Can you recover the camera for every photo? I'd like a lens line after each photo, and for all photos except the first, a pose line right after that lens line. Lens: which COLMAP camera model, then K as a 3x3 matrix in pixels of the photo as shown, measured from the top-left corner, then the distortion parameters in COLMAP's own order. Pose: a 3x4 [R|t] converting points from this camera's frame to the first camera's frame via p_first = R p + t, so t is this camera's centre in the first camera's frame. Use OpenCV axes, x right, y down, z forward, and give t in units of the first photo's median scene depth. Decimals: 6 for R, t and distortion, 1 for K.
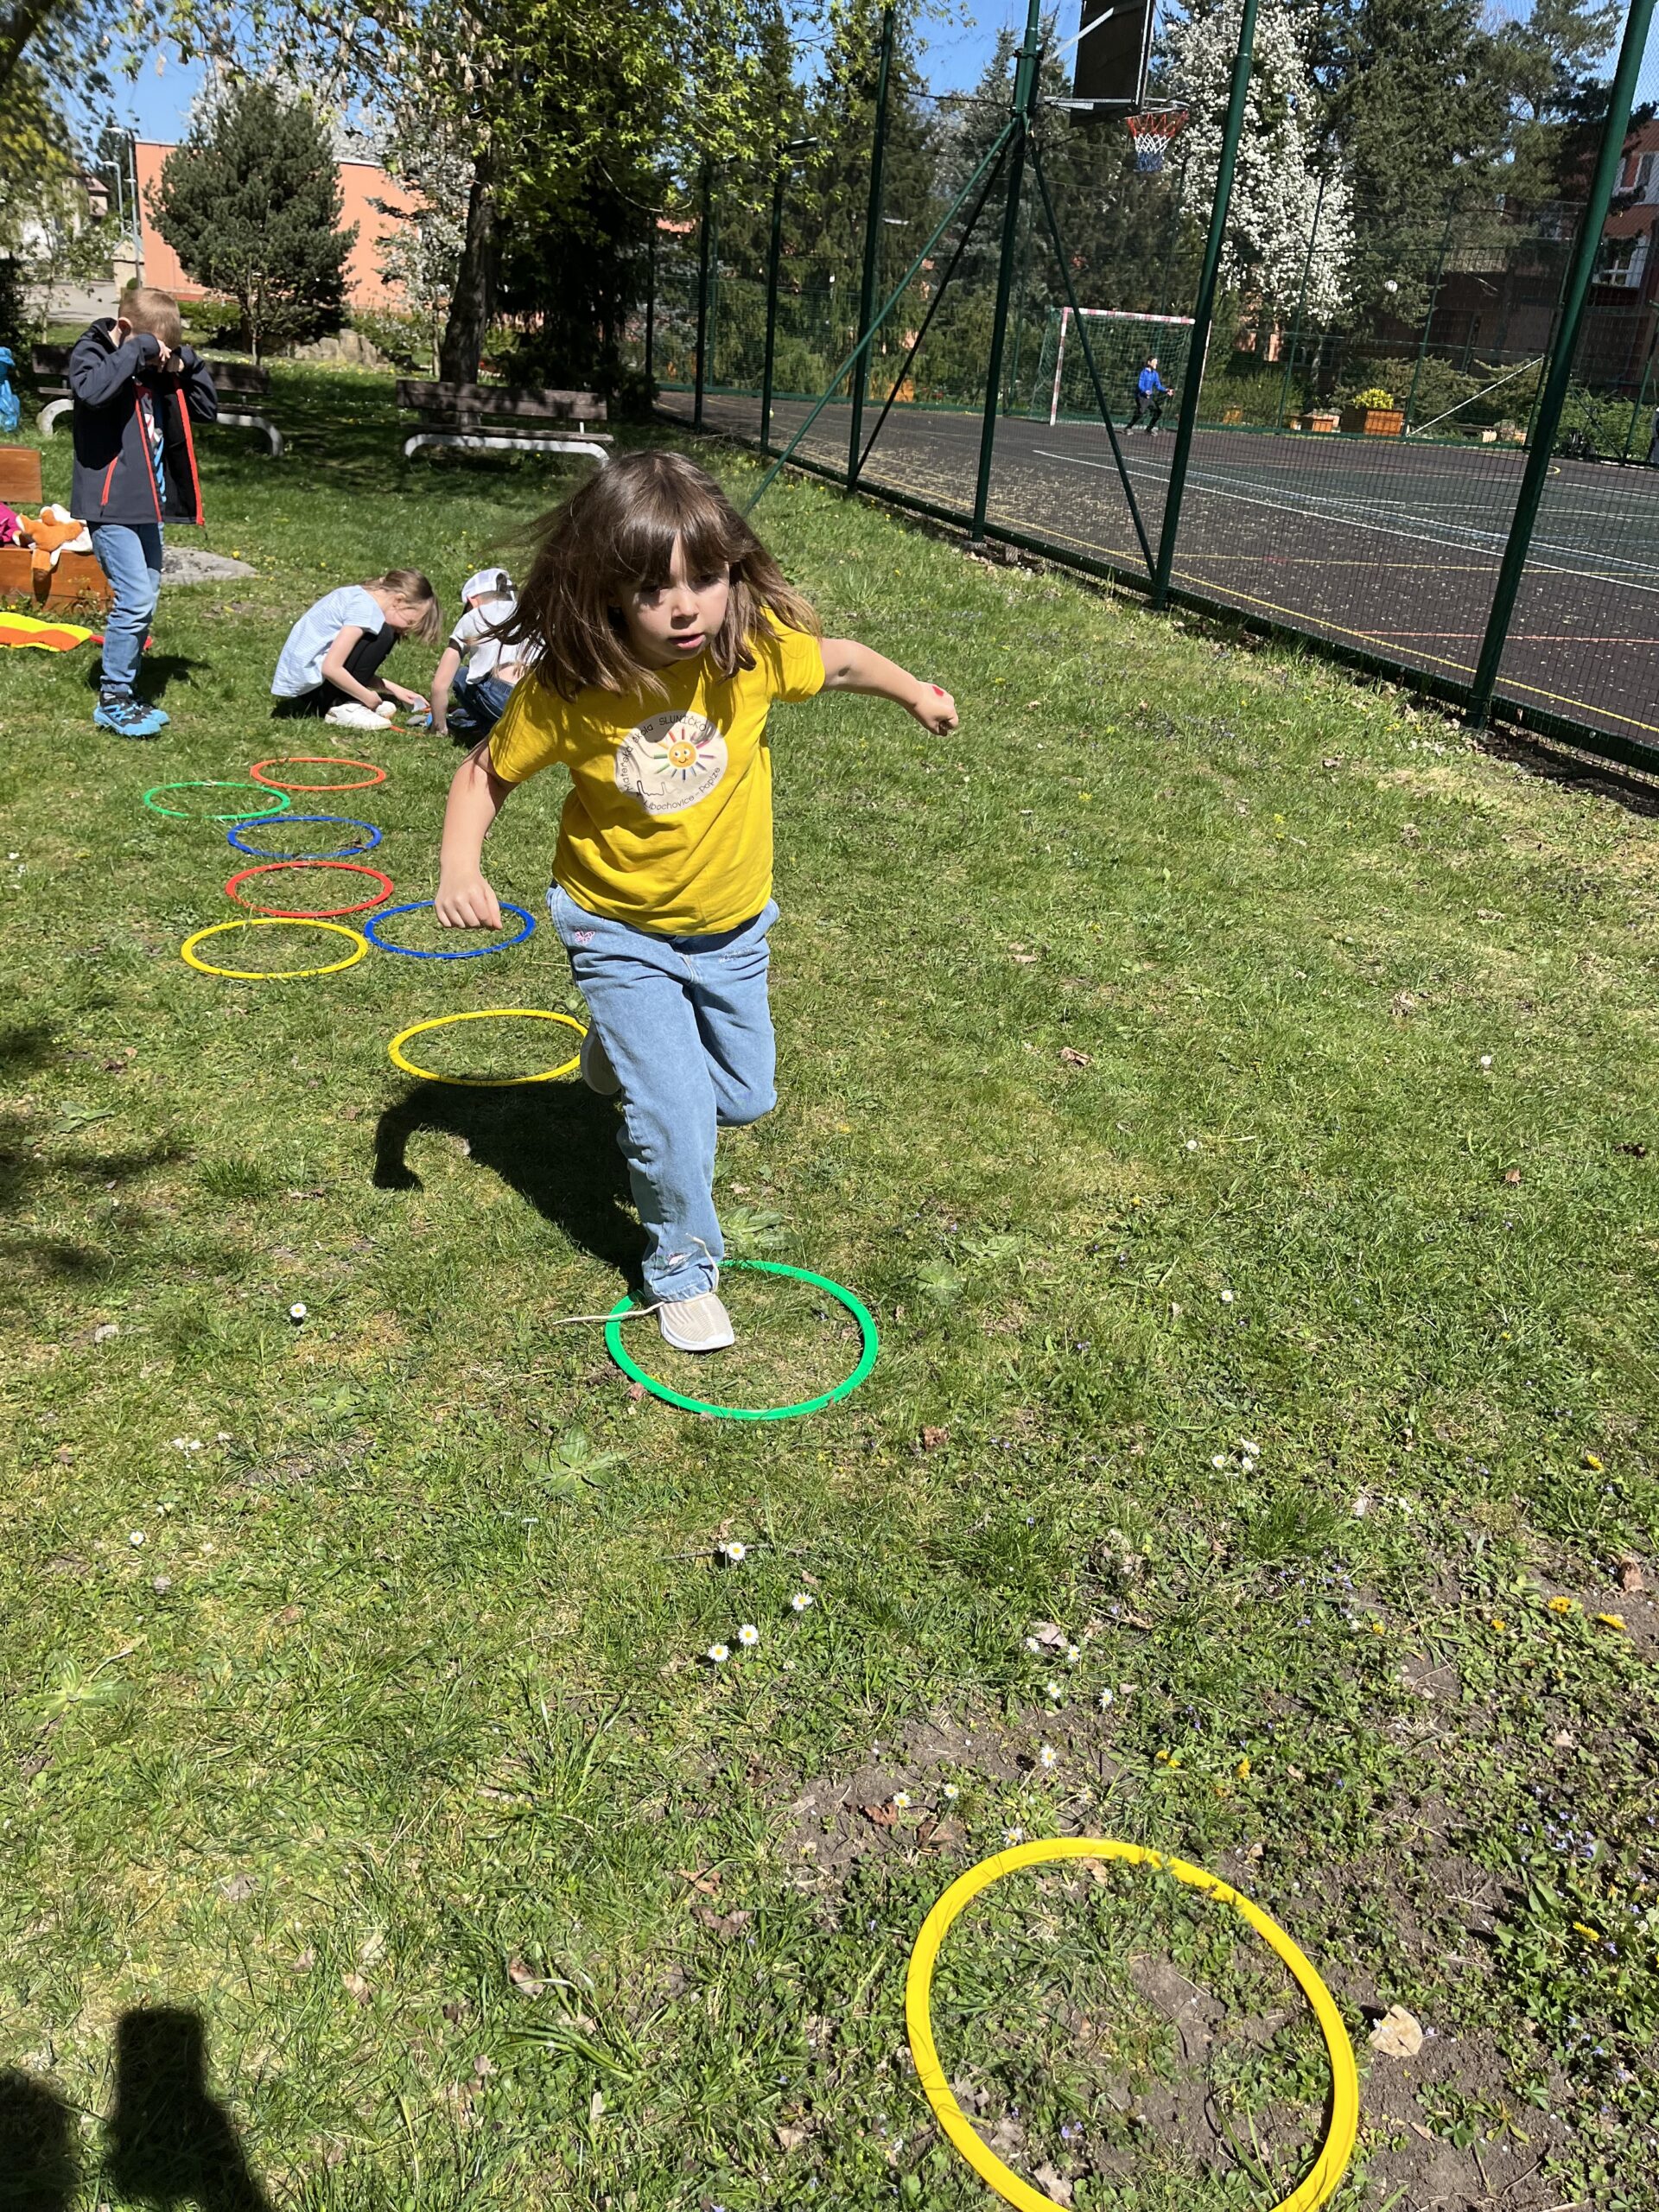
lens RADIAL K [[1666.0, 0, 832.9], [0, 1666.0, 1102.8], [0, 0, 1]] dist [0.077397, -0.115151]
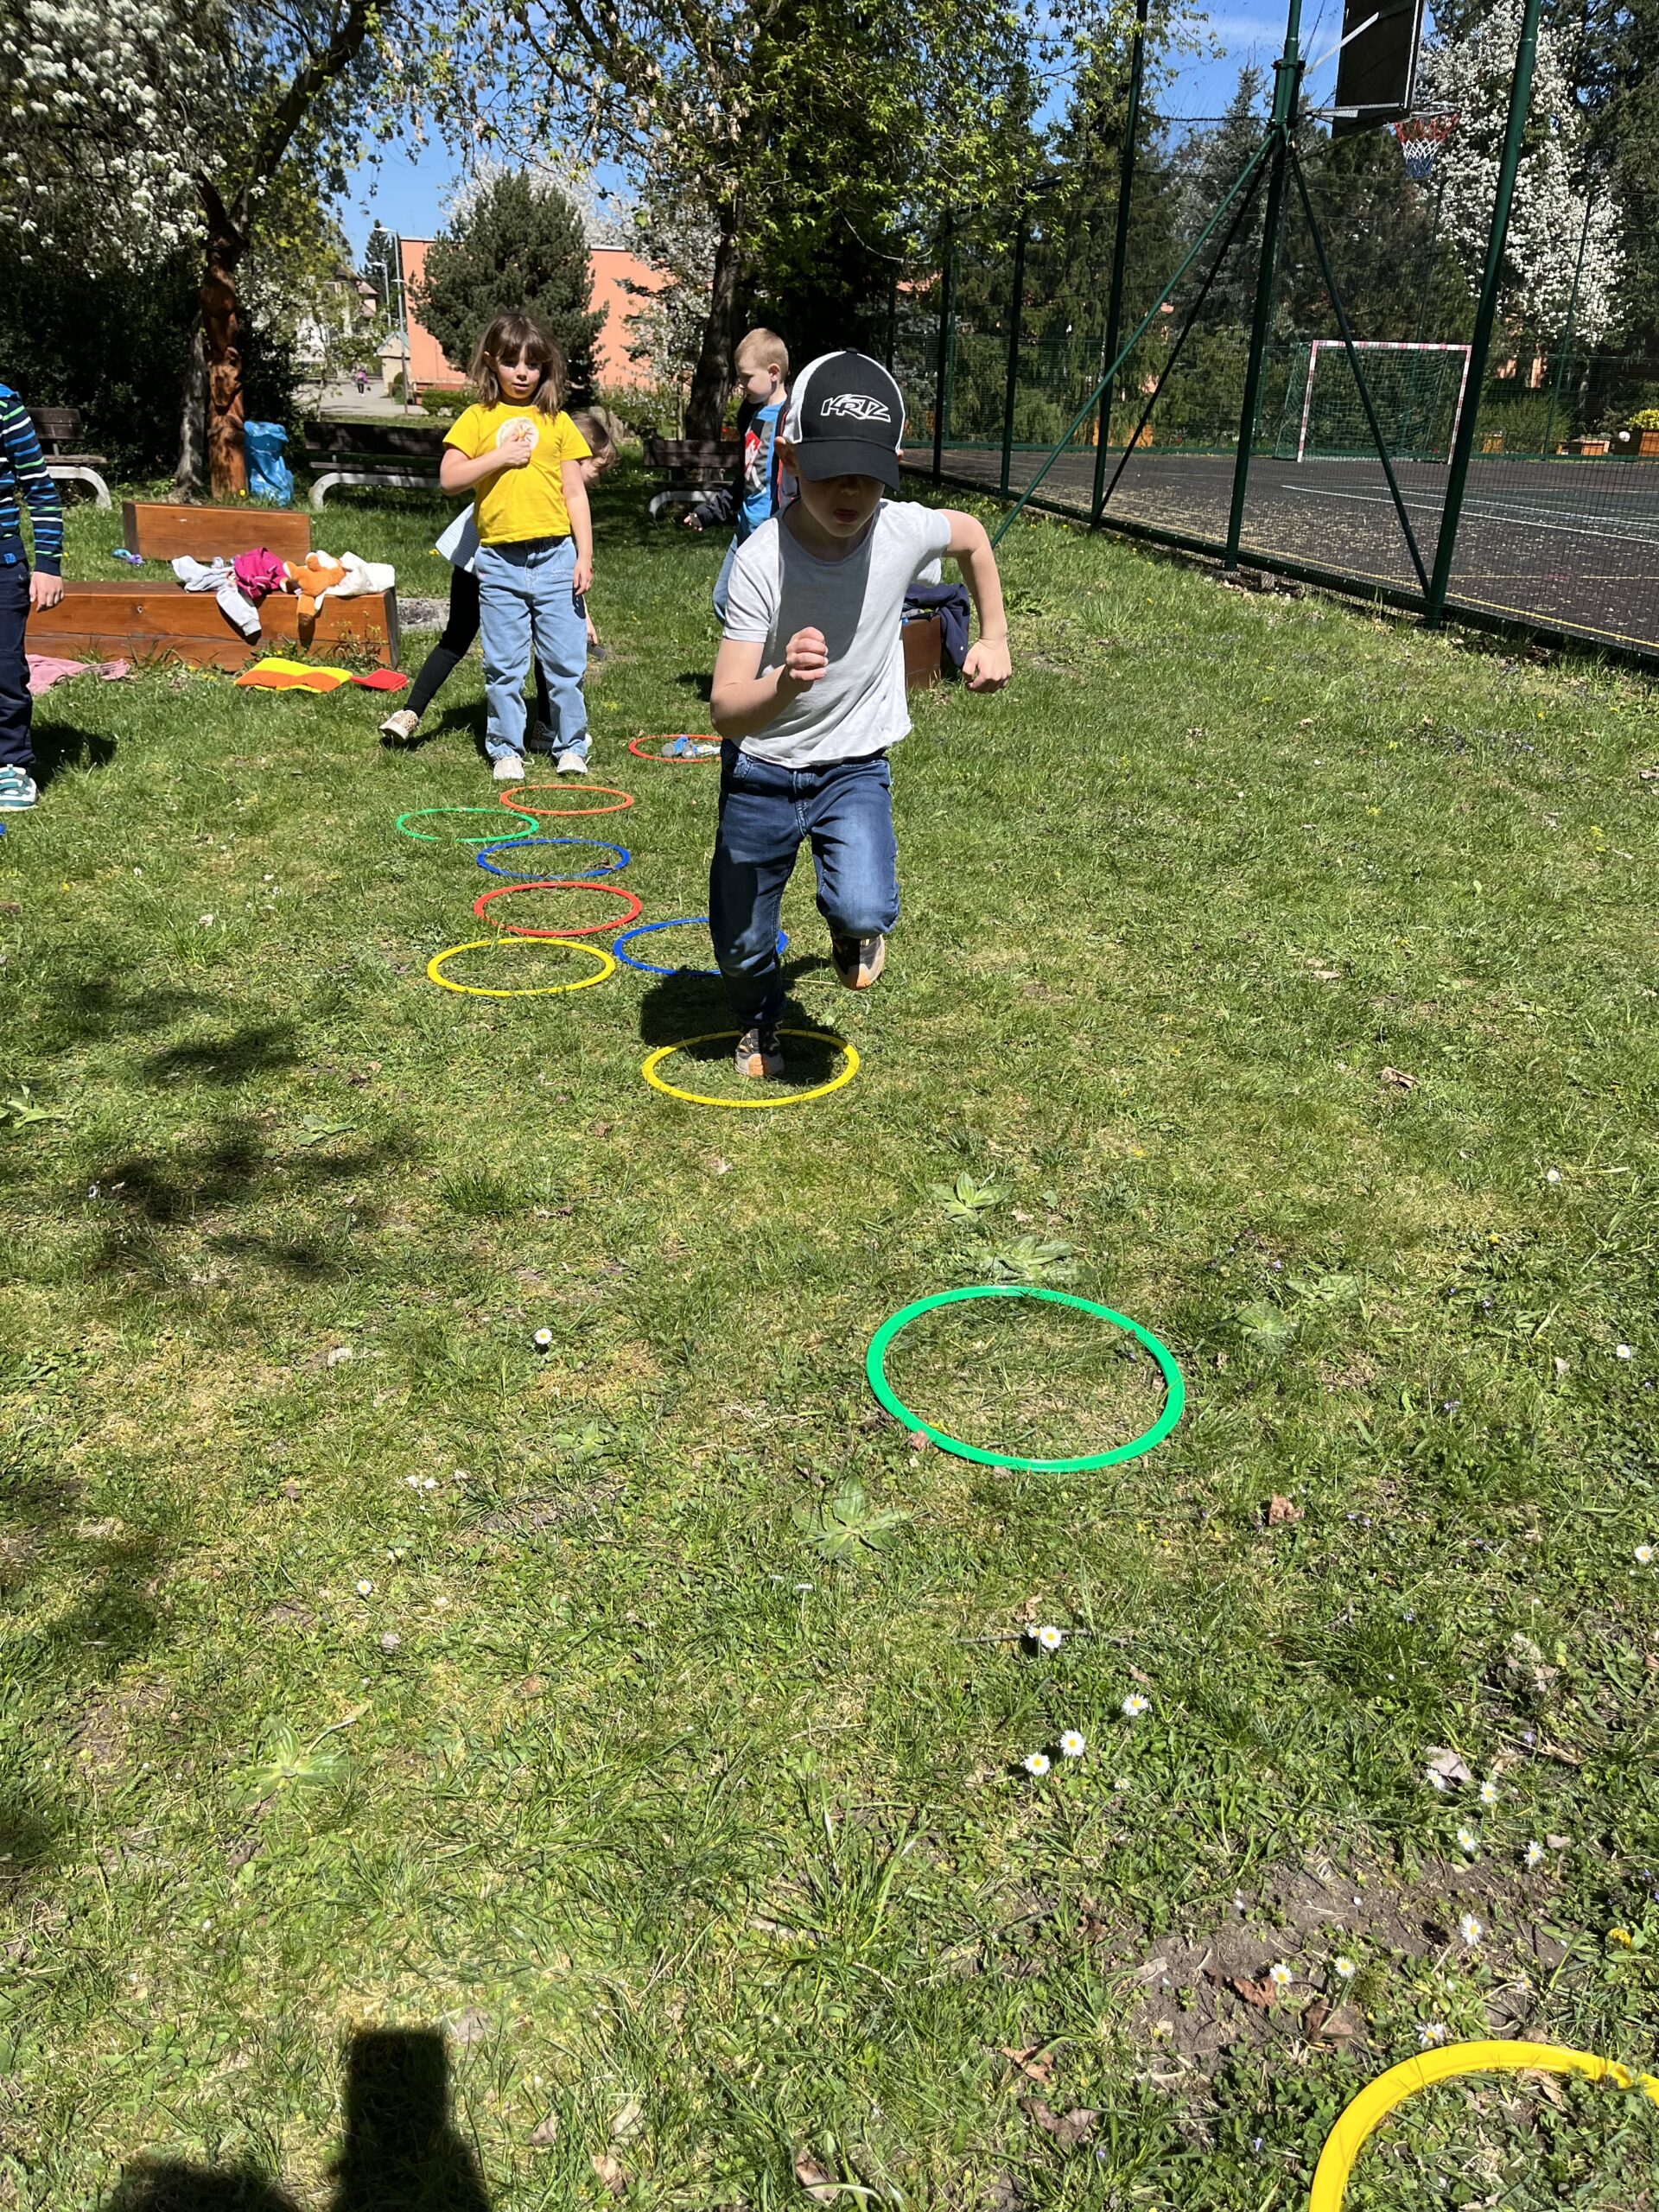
lens RADIAL K [[1659.4, 0, 821.8], [0, 1659.4, 1123.9], [0, 0, 1]] dist [0.084567, -0.122379]
pose [[0.989992, 0.006247, -0.140982, -0.030132], [-0.009343, 0.999729, -0.021309, 0.018169], [0.140811, 0.022413, 0.989783, 0.089191]]
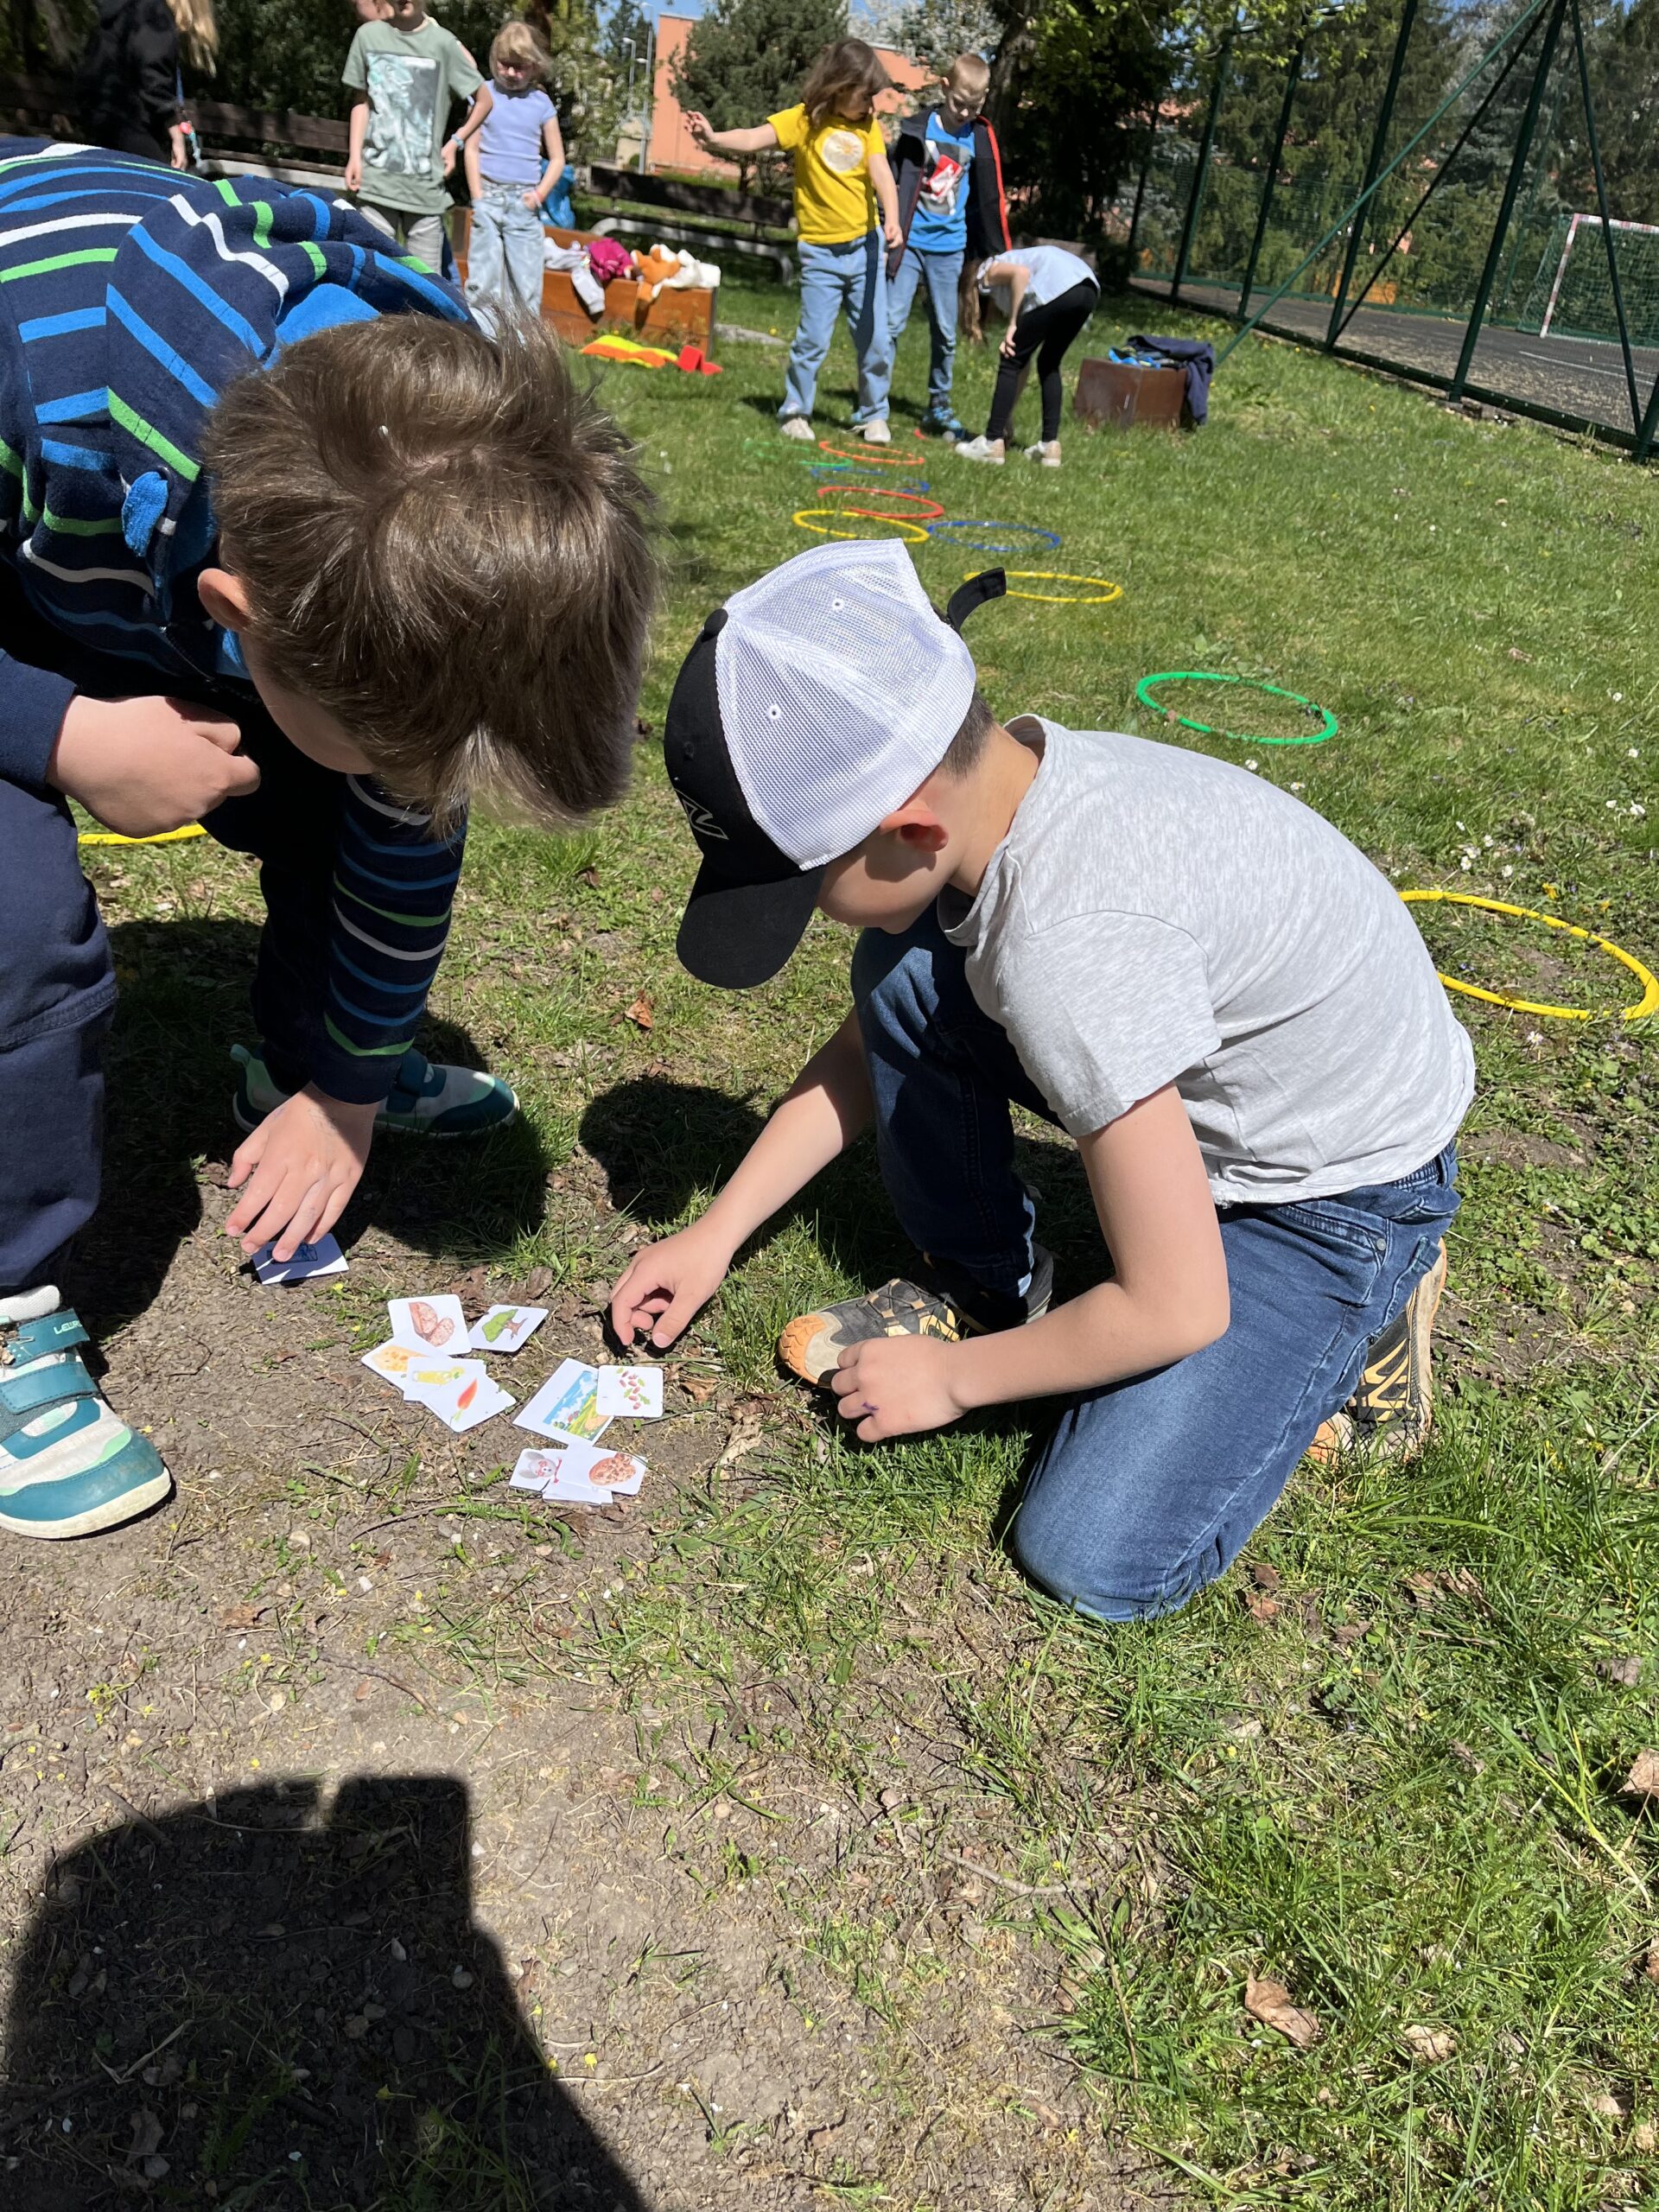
lens RADIAL K [[1684.5, 0, 821.1], [0, 1684.5, 1098.5], [0, 0, 1]] dist [0.070029, -0.092921]
pose [[0.967791, 0.153287, -0.199709, -0.044149], [-0.146456, 0.988021, 0.048629, 0.299916], [0.204771, -0.017814, 0.978648, -0.288592]]
